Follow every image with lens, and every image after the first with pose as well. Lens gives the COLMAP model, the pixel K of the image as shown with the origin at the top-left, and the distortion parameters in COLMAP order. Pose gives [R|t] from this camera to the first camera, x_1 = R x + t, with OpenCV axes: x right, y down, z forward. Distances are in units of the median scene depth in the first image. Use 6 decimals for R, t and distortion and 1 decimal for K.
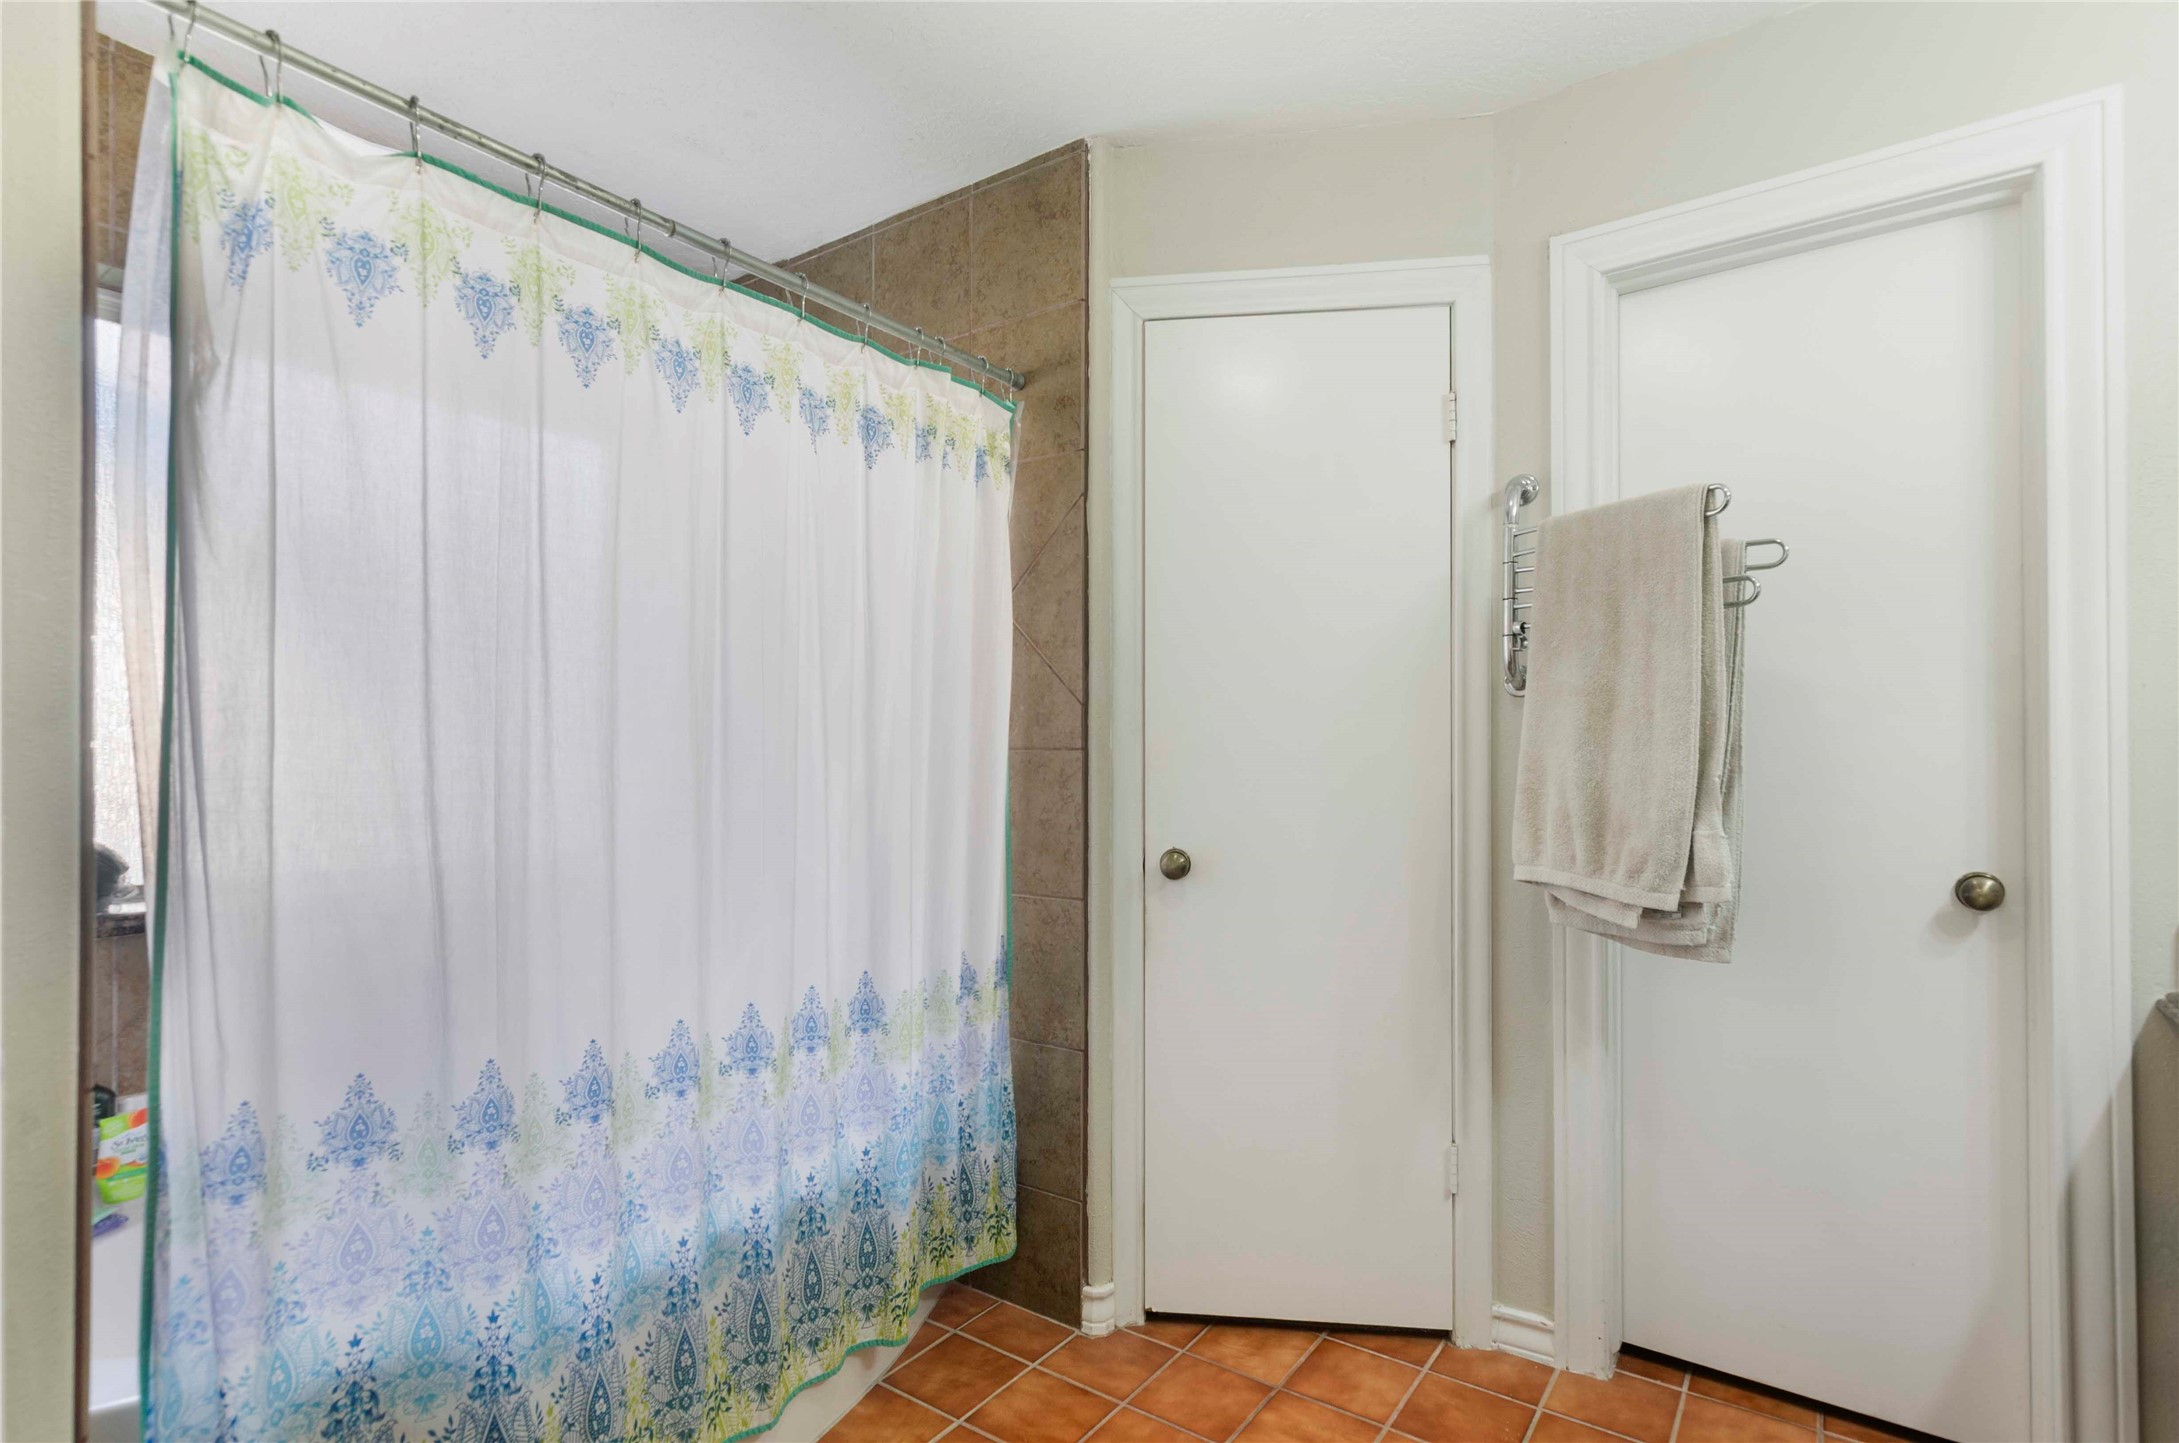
lens RADIAL K [[1078.8, 0, 1099.6], [0, 1078.8, 738.9], [0, 0, 1]] dist [-0.000845, 0.000709]
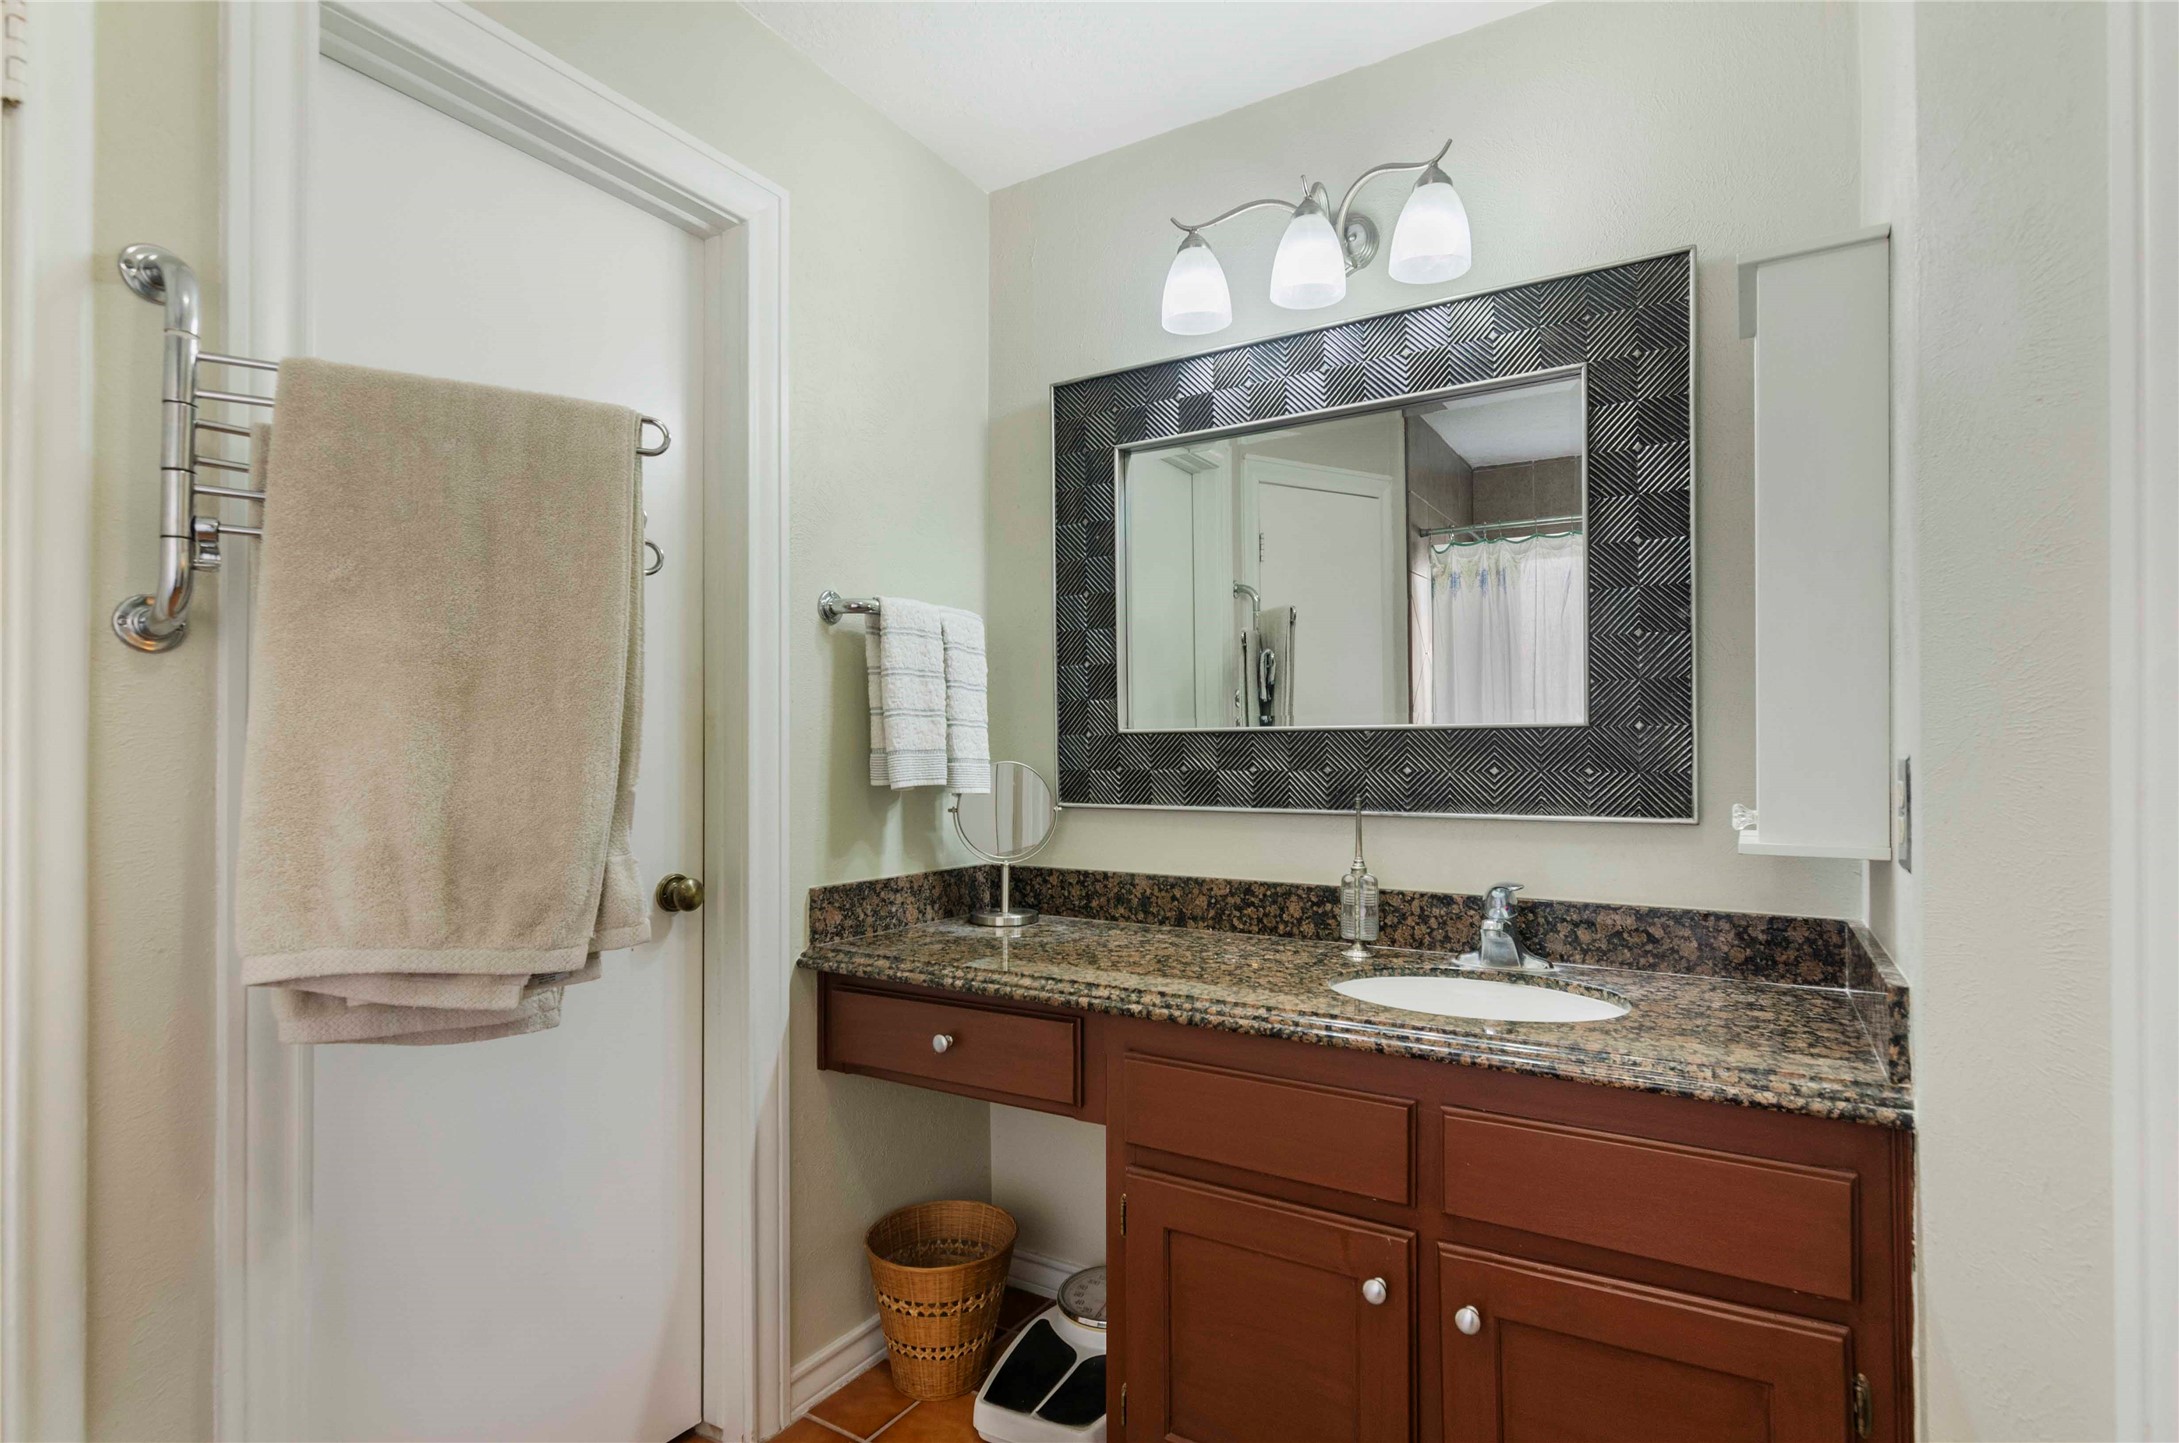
lens RADIAL K [[1078.8, 0, 1099.6], [0, 1078.8, 738.9], [0, 0, 1]] dist [-0.000845, 0.000709]
pose [[-0.052530, 0.018621, 0.998446, -0.220343], [-0.015240, 0.999695, -0.019446, 0.009899], [-0.998503, -0.016238, -0.052230, 0.656979]]
